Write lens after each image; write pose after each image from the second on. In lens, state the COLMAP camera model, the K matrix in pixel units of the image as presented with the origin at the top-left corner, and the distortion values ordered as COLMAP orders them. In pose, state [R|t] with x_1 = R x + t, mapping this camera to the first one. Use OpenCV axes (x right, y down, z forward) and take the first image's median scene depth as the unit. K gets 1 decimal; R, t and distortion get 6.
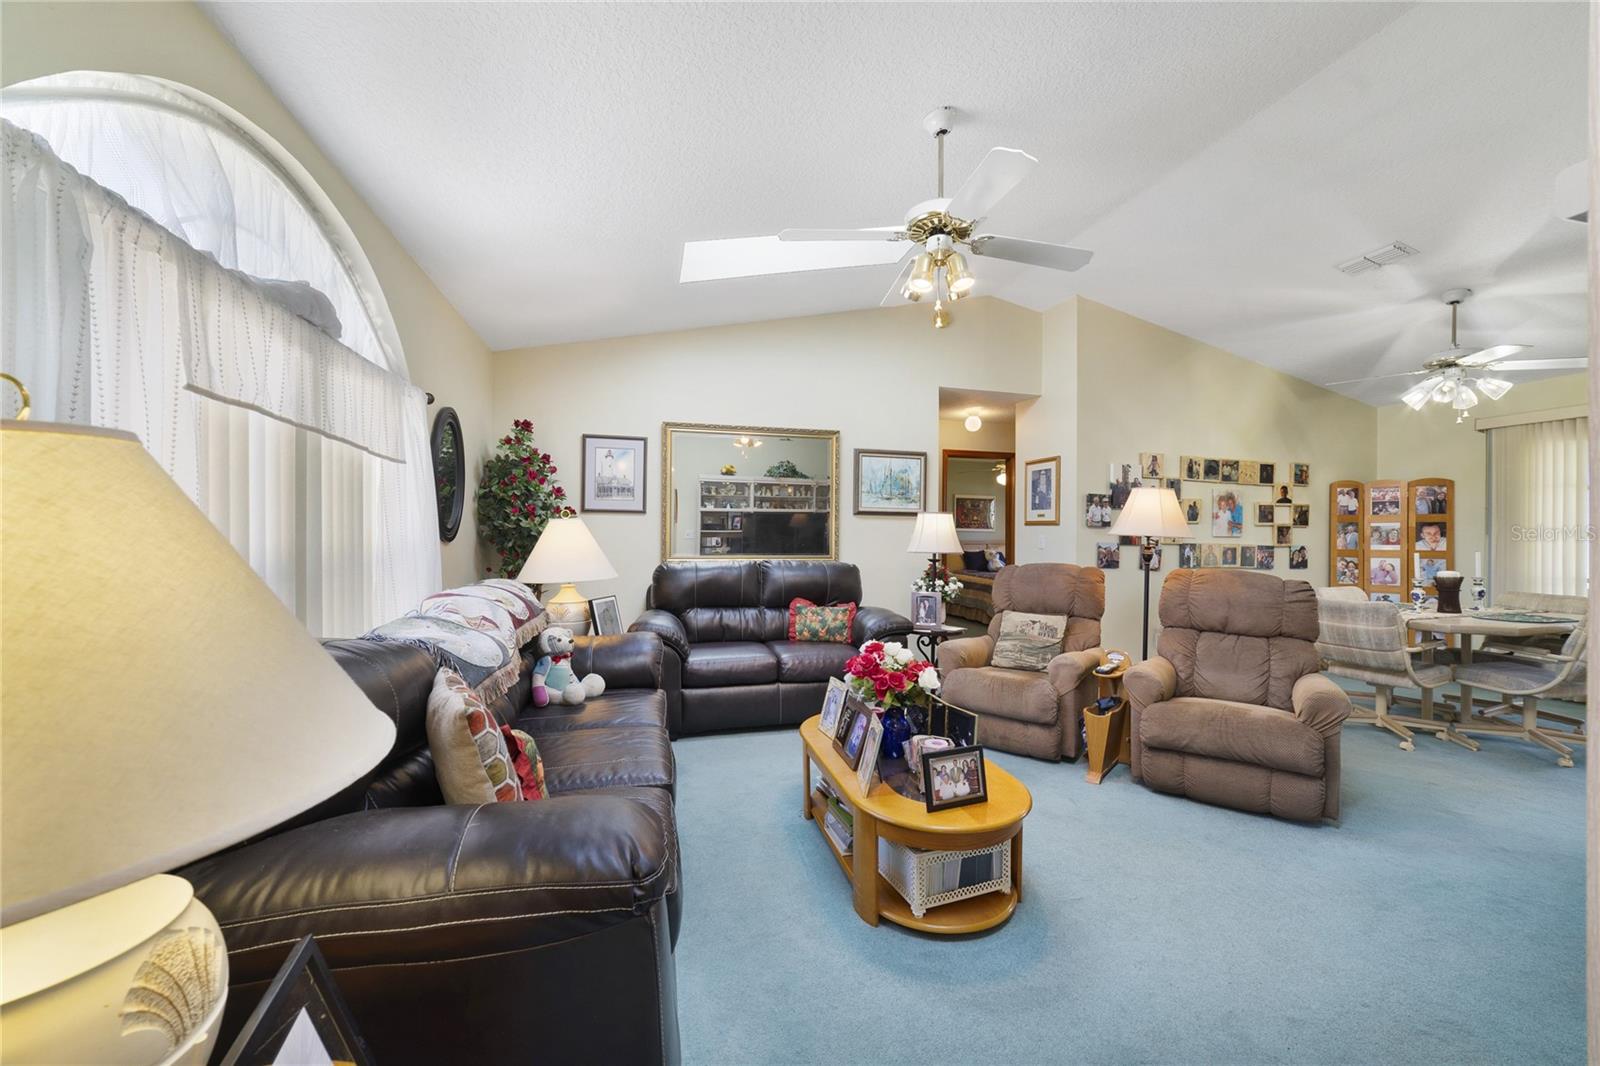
lens RADIAL K [[613.7, 0, 803.5], [0, 613.7, 534.8], [0, 0, 1]] dist [-0.027046, 0.010914]
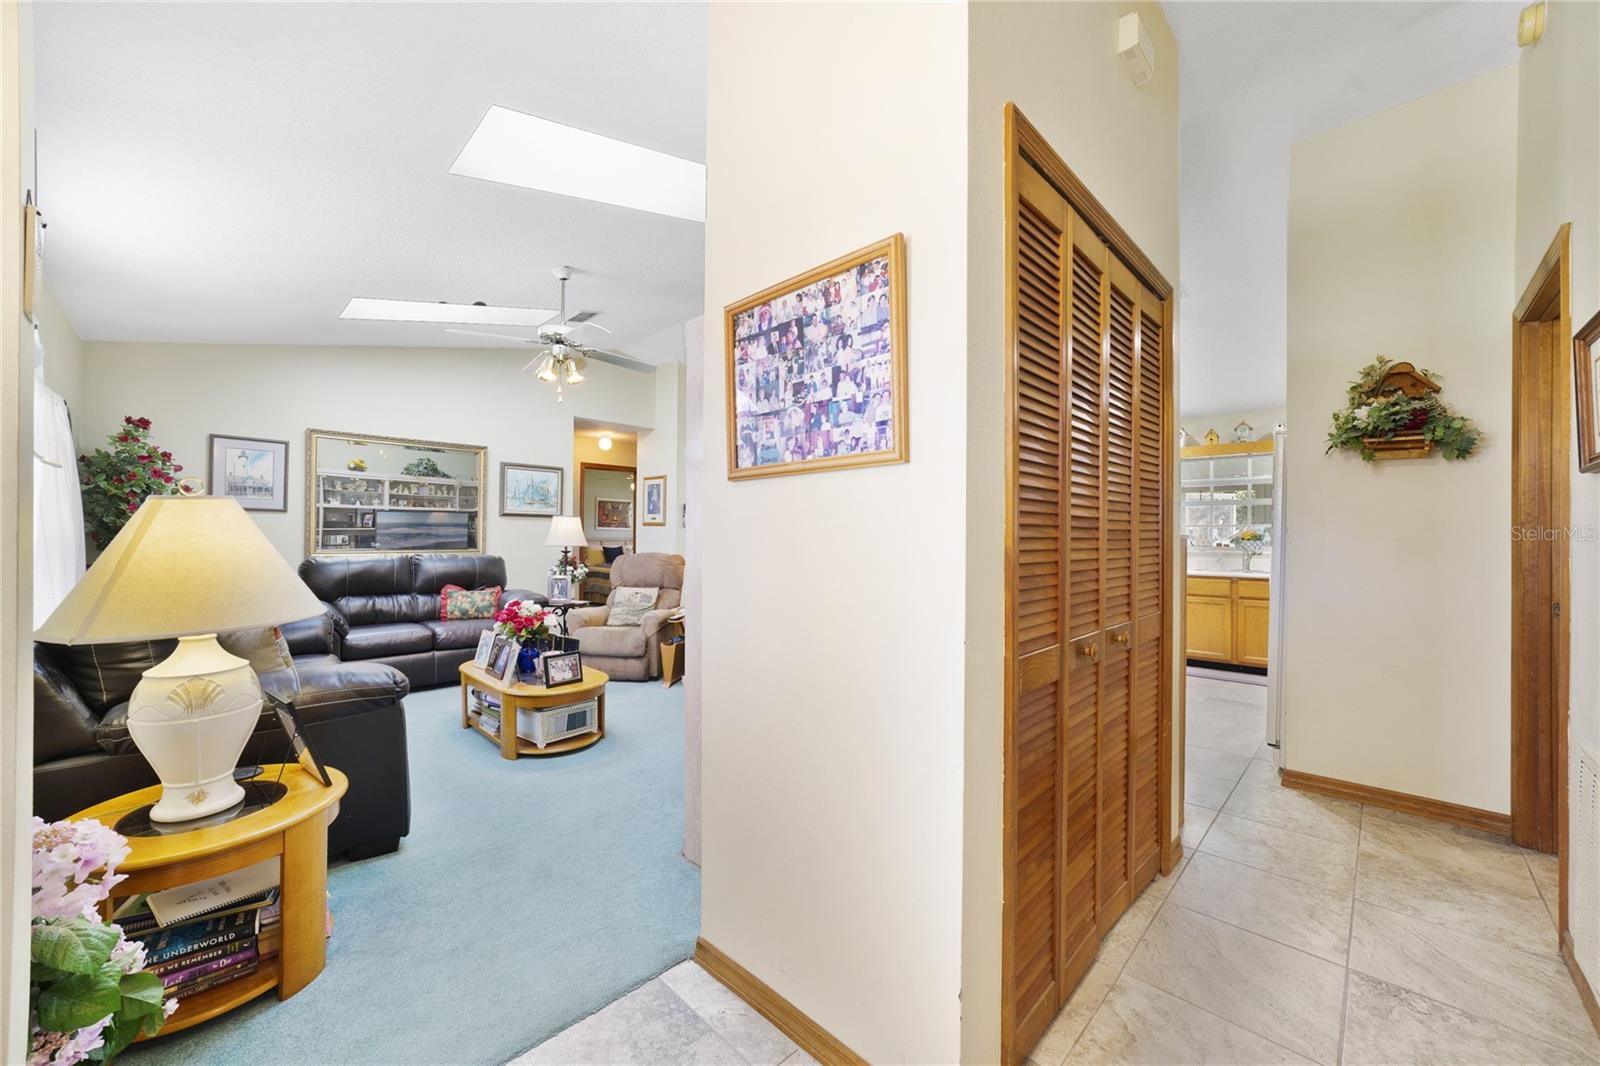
lens RADIAL K [[613.7, 0, 803.5], [0, 613.7, 534.8], [0, 0, 1]] dist [-0.027046, 0.010914]
pose [[0.854576, 0.001611, 0.519325, -0.036790], [-0.003450, 0.999991, 0.002575, -0.000896], [-0.519316, -0.003992, 0.854573, -0.409680]]
